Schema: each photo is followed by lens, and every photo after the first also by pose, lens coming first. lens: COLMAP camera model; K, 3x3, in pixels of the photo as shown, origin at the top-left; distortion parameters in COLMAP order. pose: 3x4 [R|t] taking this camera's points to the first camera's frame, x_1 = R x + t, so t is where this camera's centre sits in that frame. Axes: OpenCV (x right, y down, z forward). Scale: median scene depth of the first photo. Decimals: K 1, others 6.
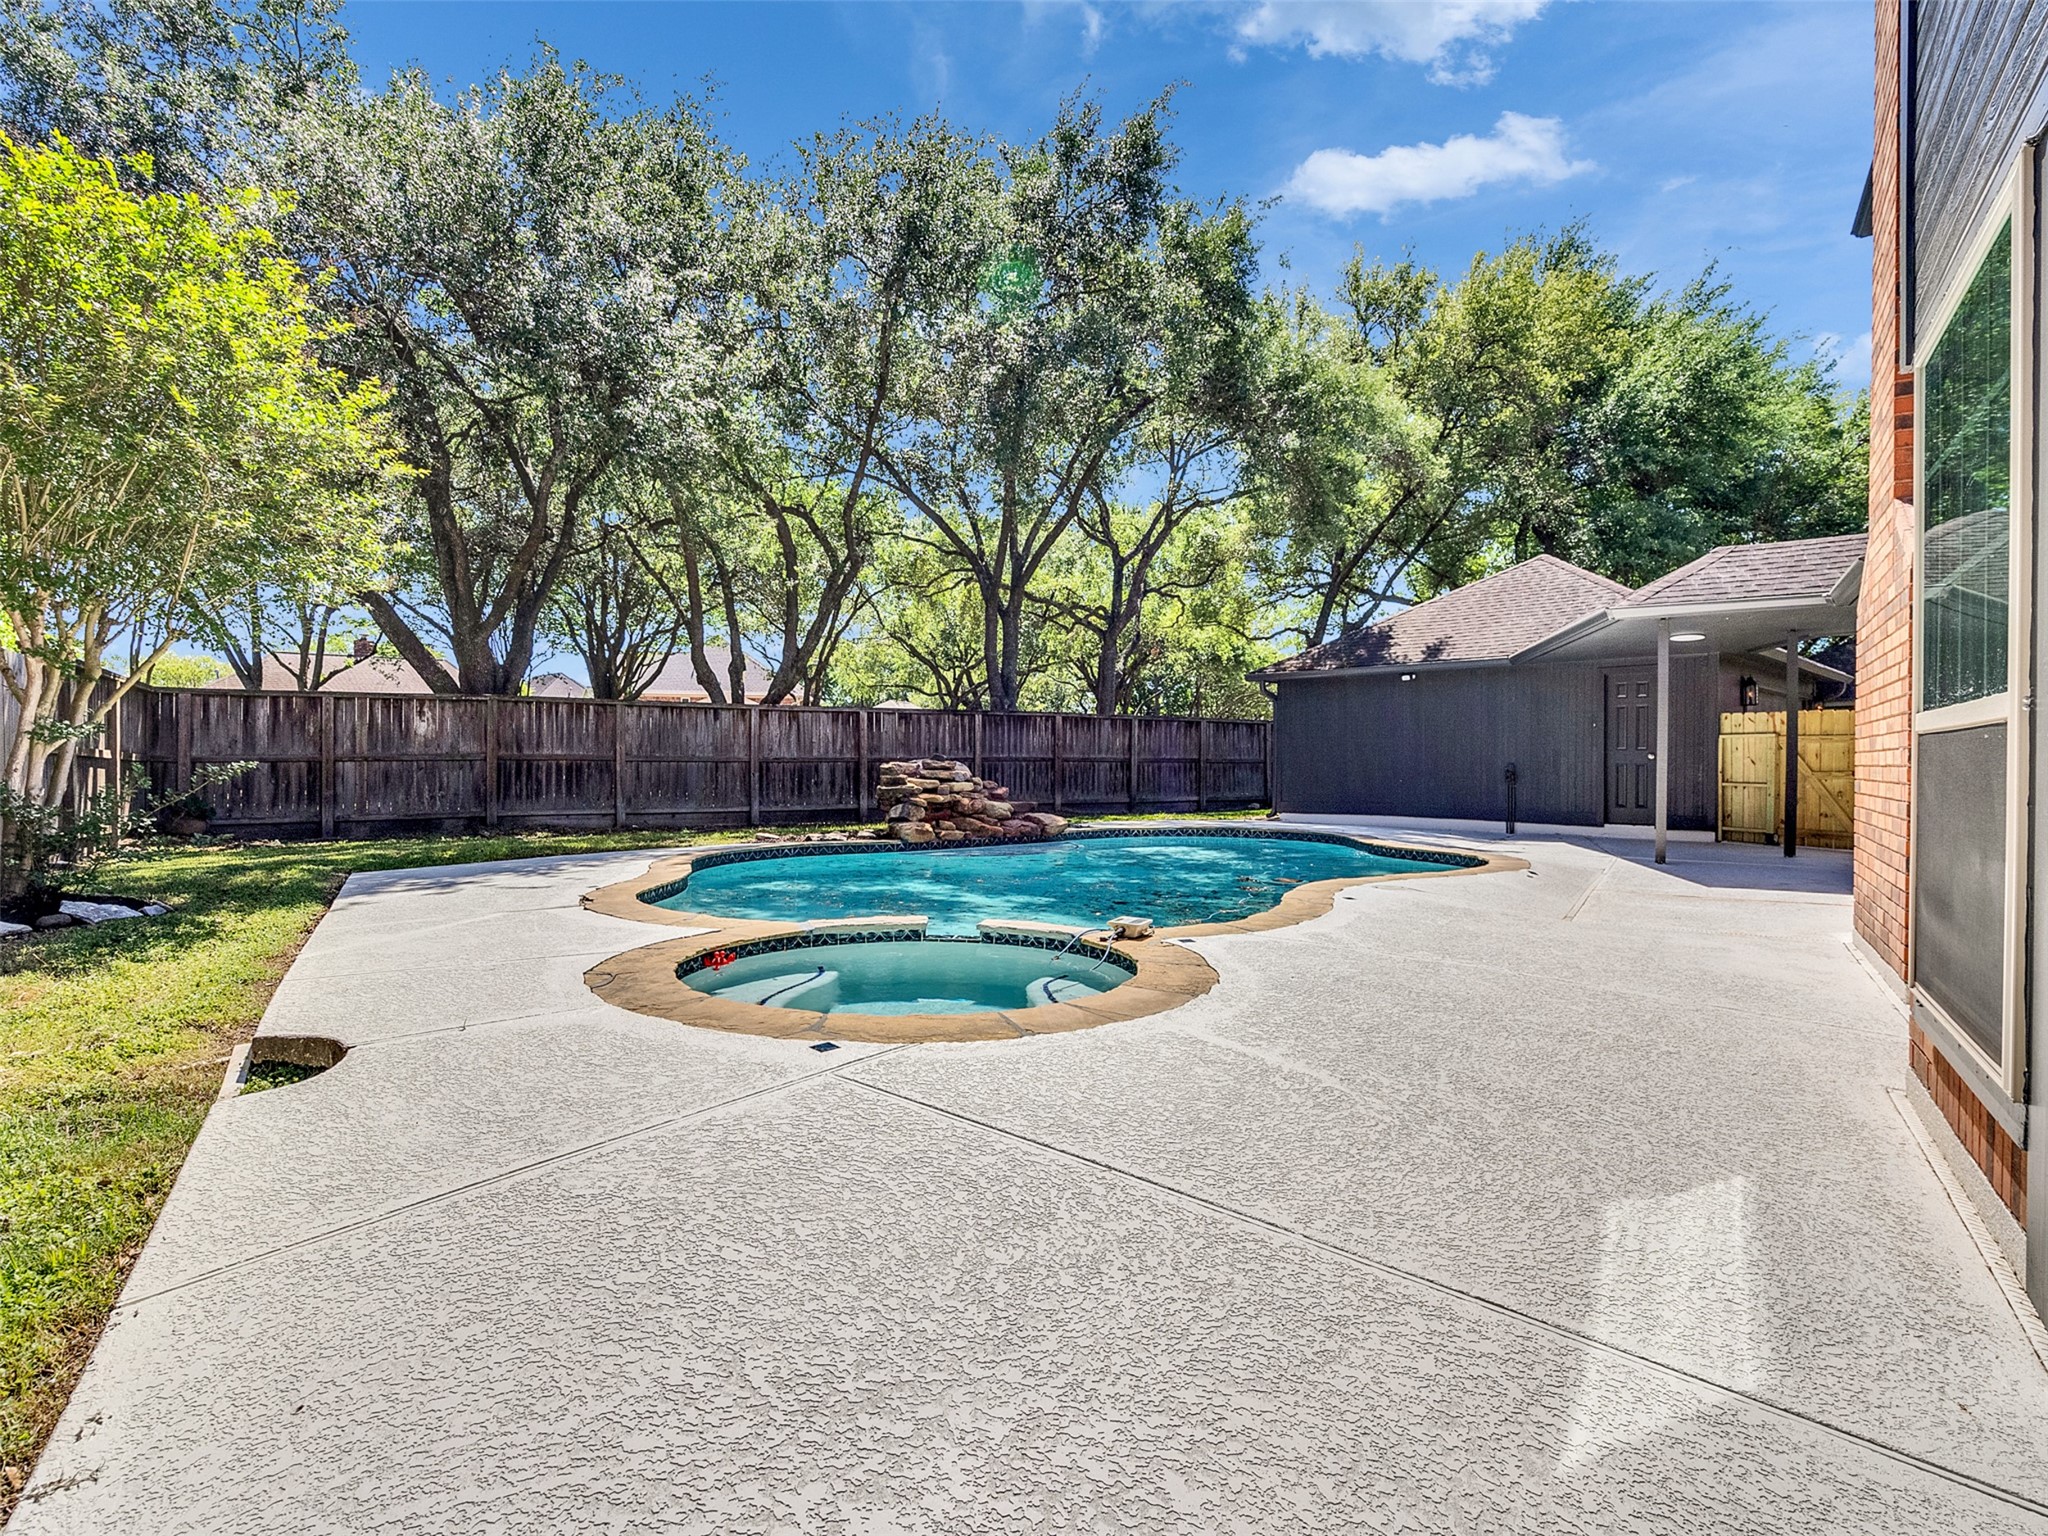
lens RADIAL K [[1043.6, 0, 1021.7], [0, 1043.6, 771.8], [0, 0, 1]] dist [-0.003615, 0.001520]
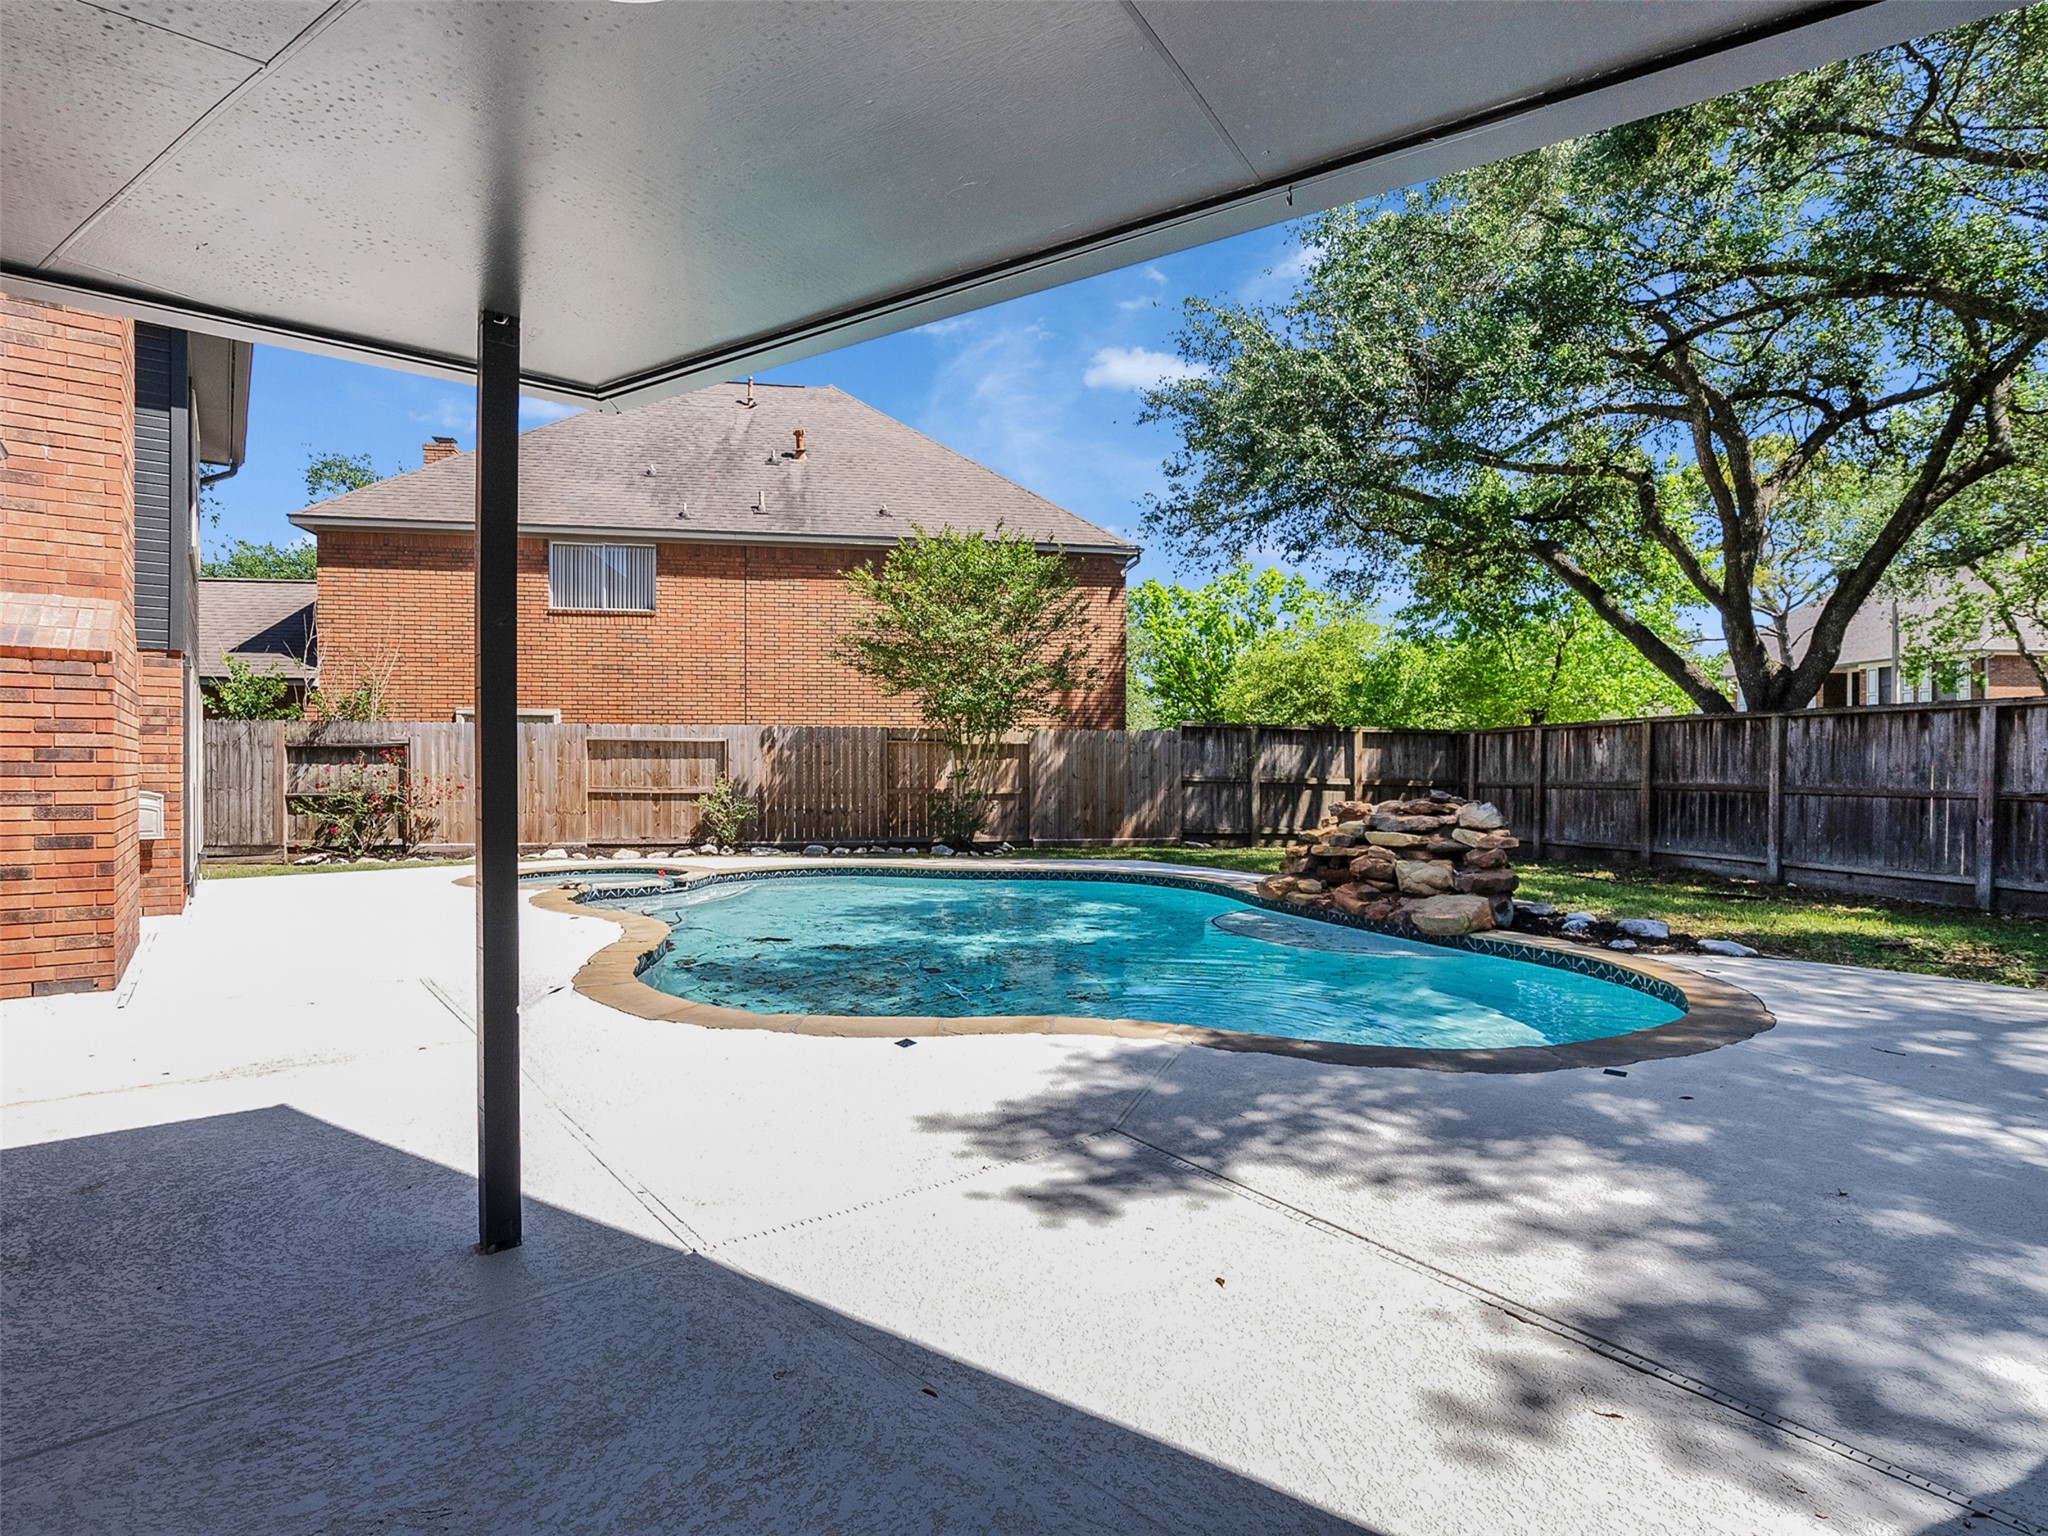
lens RADIAL K [[1043.6, 0, 1022.2], [0, 1043.6, 771.9], [0, 0, 1]] dist [-0.003615, 0.001520]
pose [[-0.340740, 0.008274, -0.940121, 0.508039], [0.001107, 0.999964, 0.008399, -0.033459], [0.940157, 0.001821, -0.340737, 0.775520]]
